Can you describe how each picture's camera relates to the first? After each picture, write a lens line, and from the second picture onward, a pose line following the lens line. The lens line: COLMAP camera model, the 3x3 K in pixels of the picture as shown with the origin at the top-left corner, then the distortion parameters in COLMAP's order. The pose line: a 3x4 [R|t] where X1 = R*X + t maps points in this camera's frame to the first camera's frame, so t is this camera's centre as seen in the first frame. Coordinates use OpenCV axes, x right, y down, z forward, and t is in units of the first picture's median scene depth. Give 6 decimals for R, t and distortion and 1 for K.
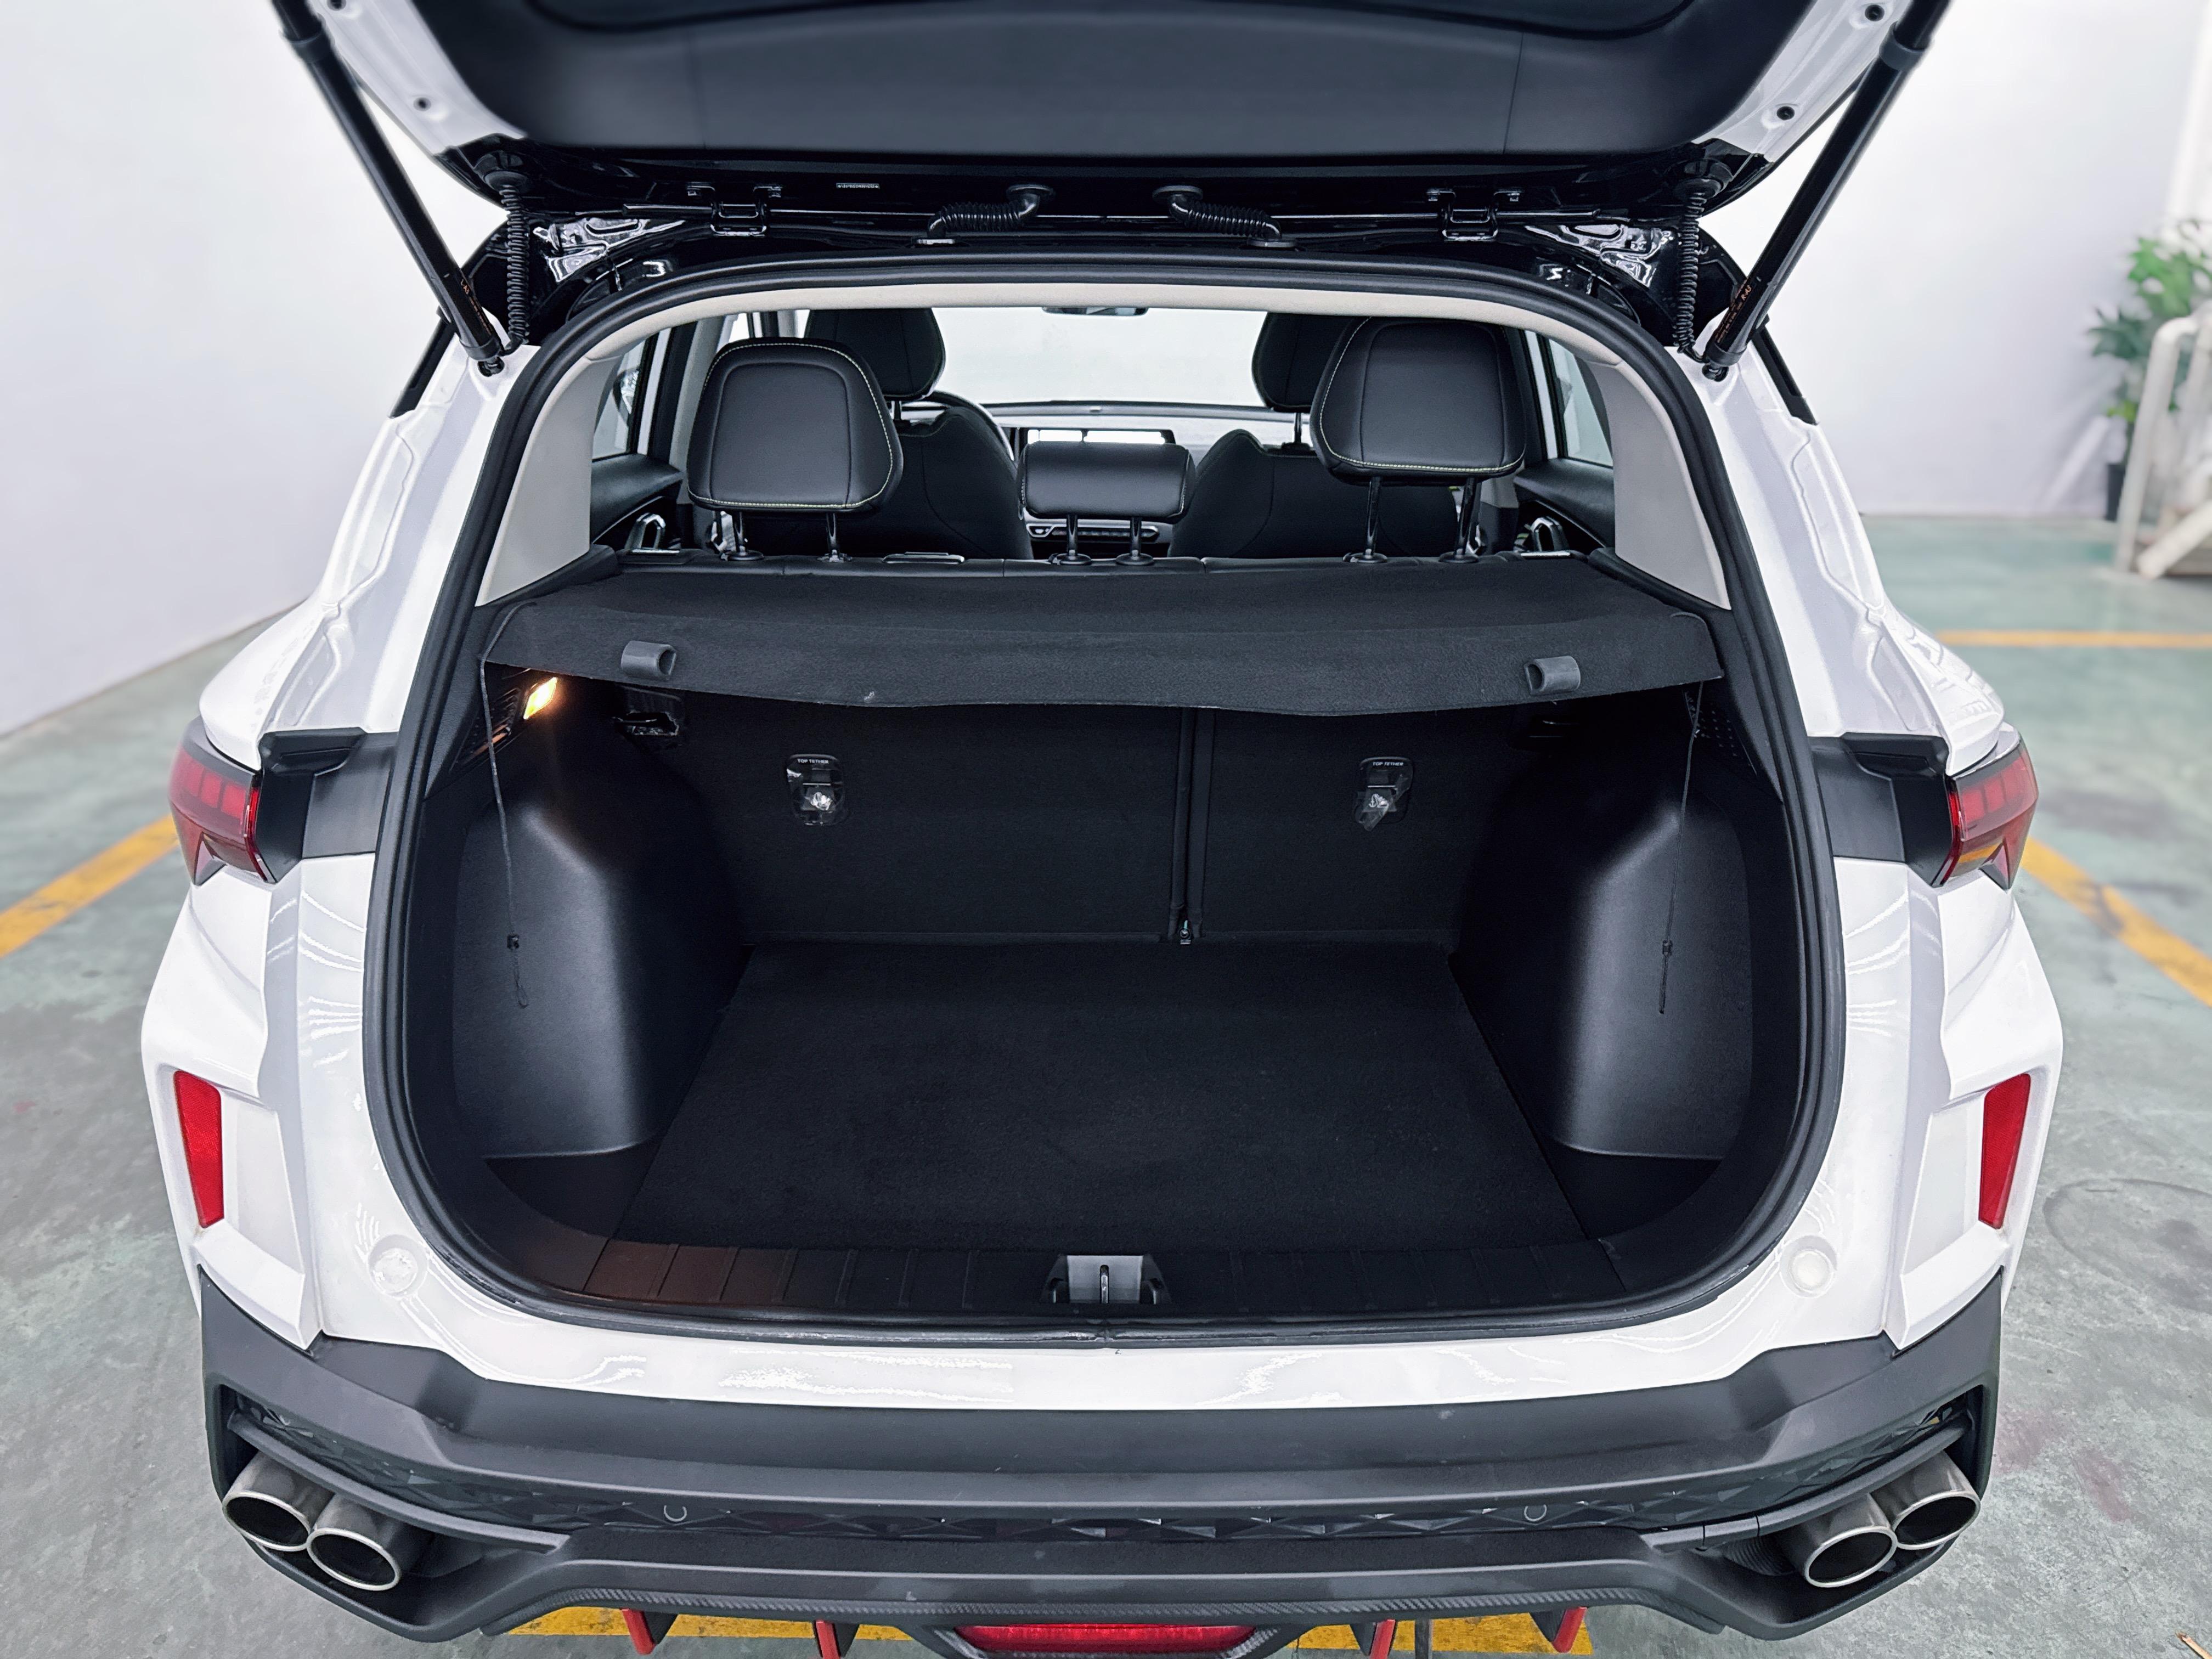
lens RADIAL K [[1746.2, 0, 1123.7], [0, 1746.2, 844.8], [0, 0, 1]] dist [0.043513, -0.084962]
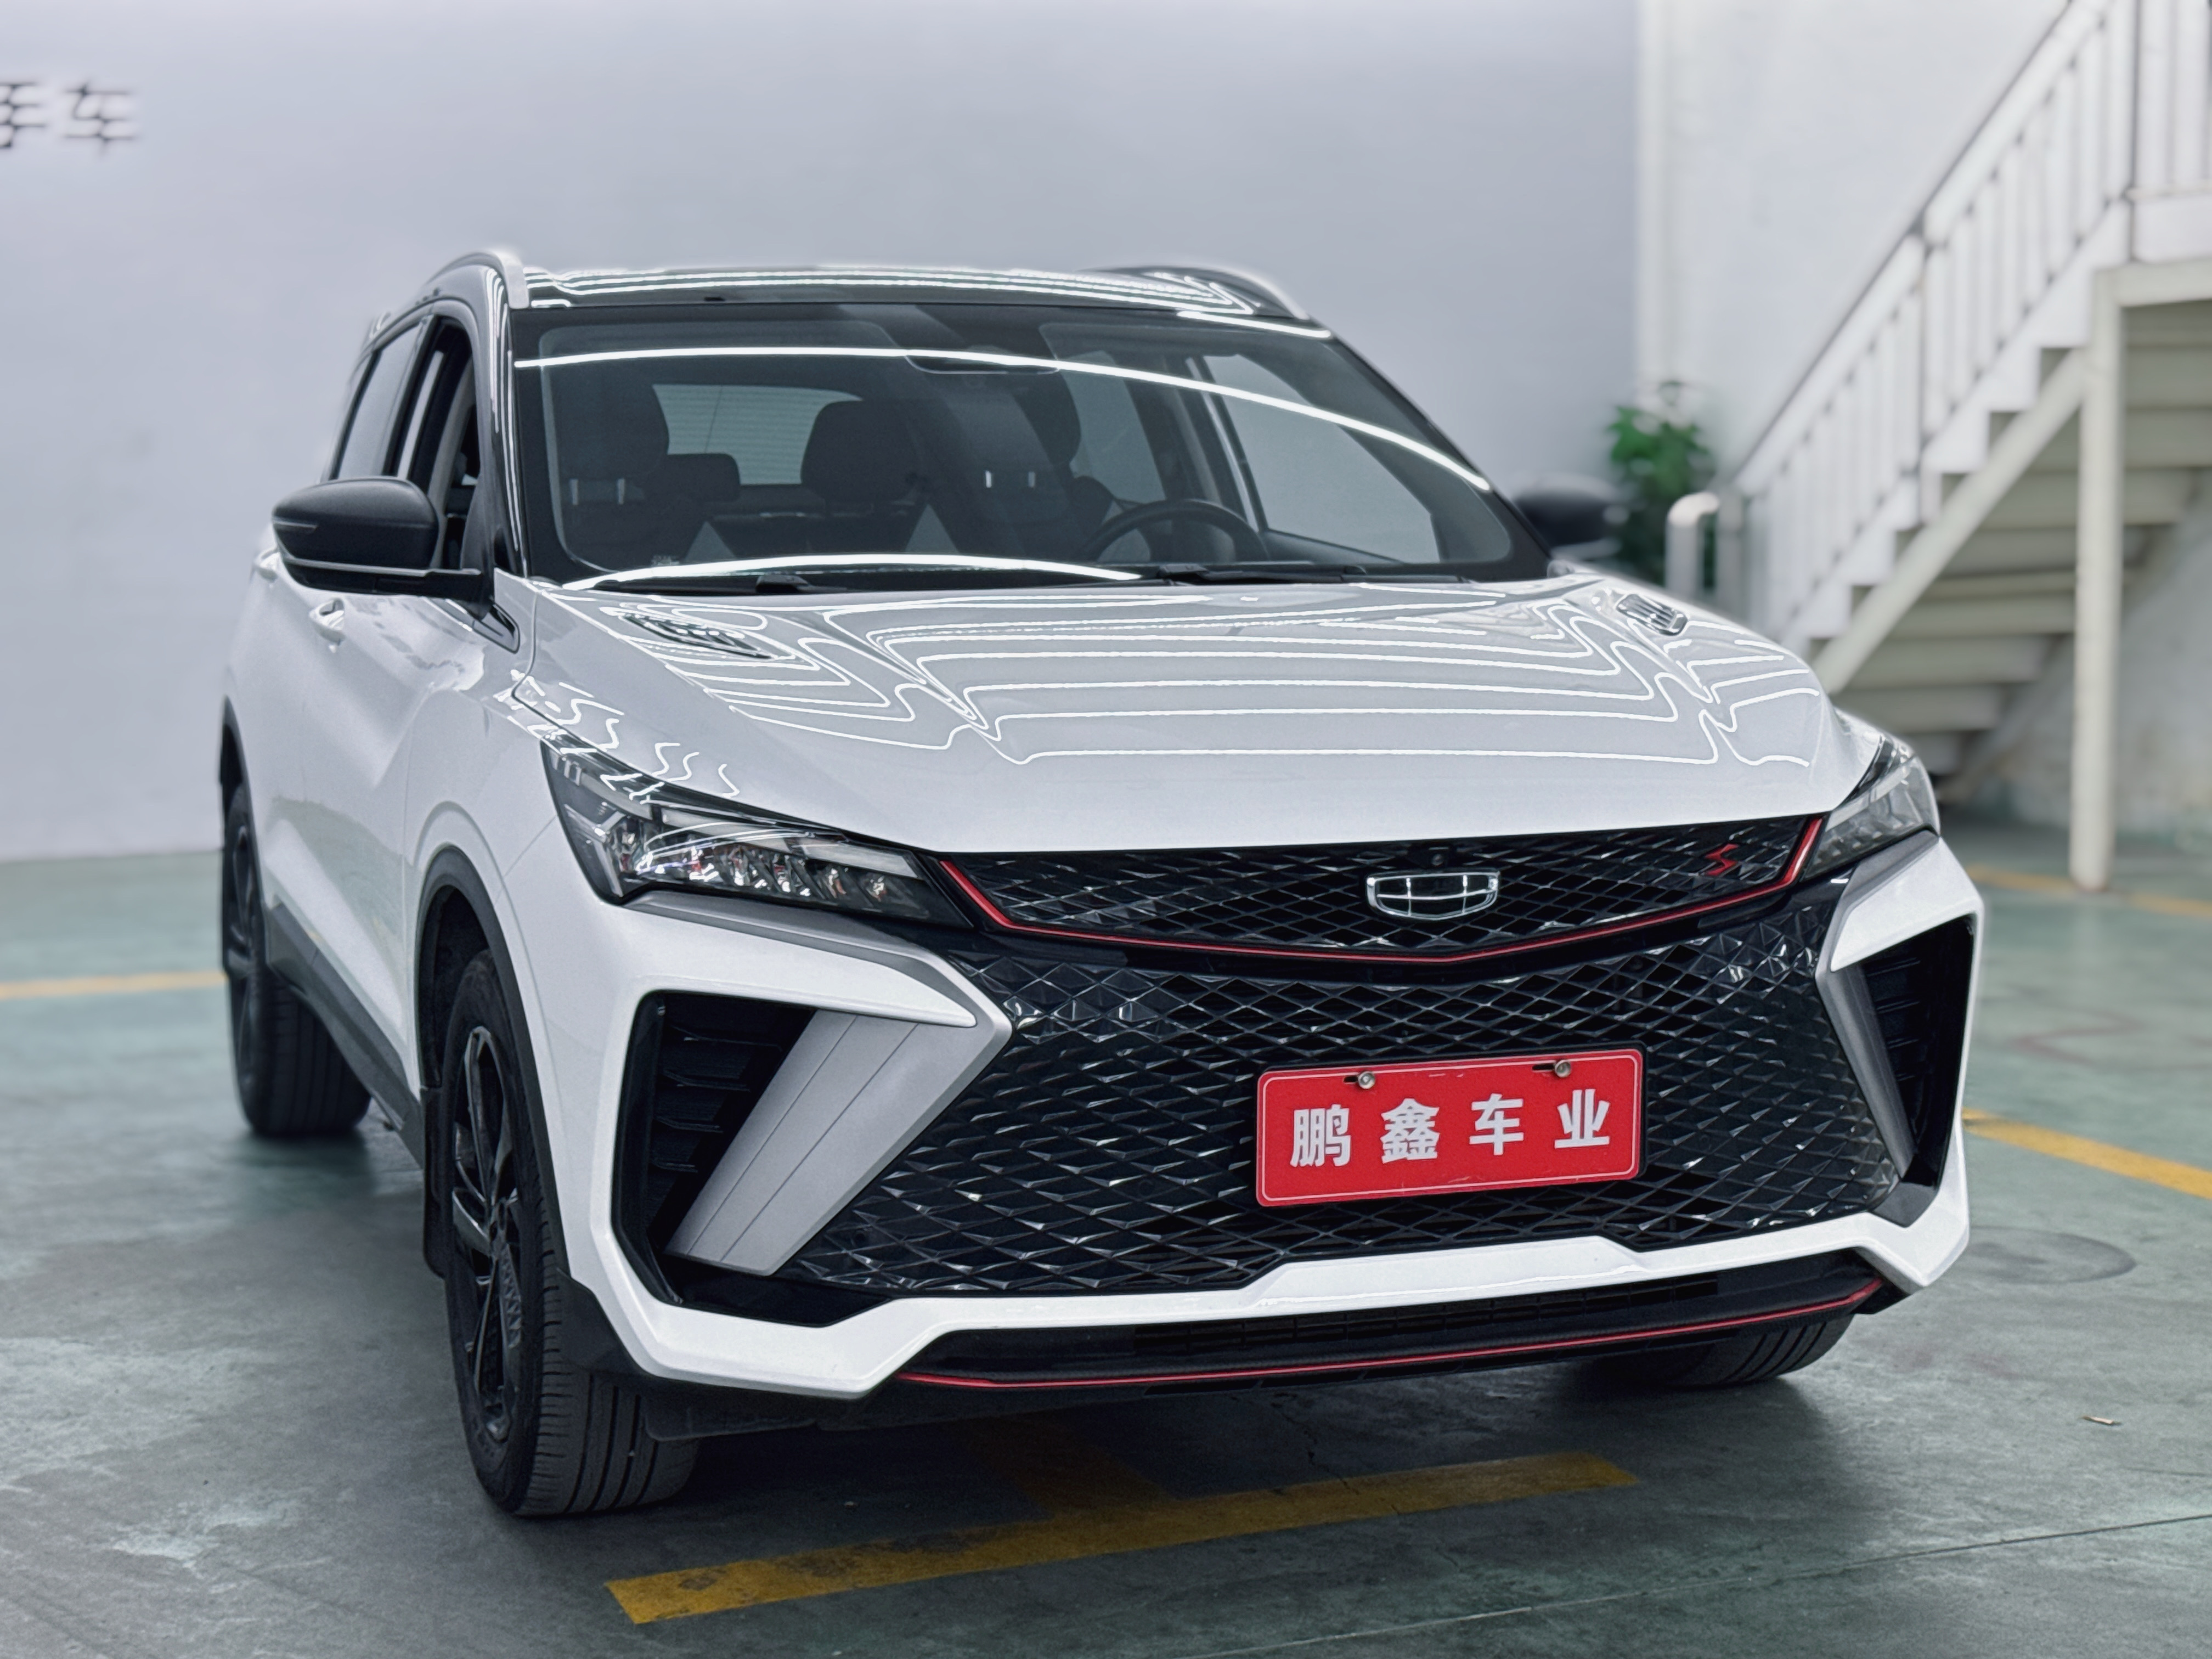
lens RADIAL K [[3438.0, 0, 1099.1], [0, 3438.0, 834.2], [0, 0, 1]] dist [0.130198, 0.000000]
pose [[0.925669, -0.058225, 0.373828, -0.486393], [0.145260, 0.967052, -0.209069, 0.277503], [-0.349338, 0.247831, 0.903627, -0.549224]]
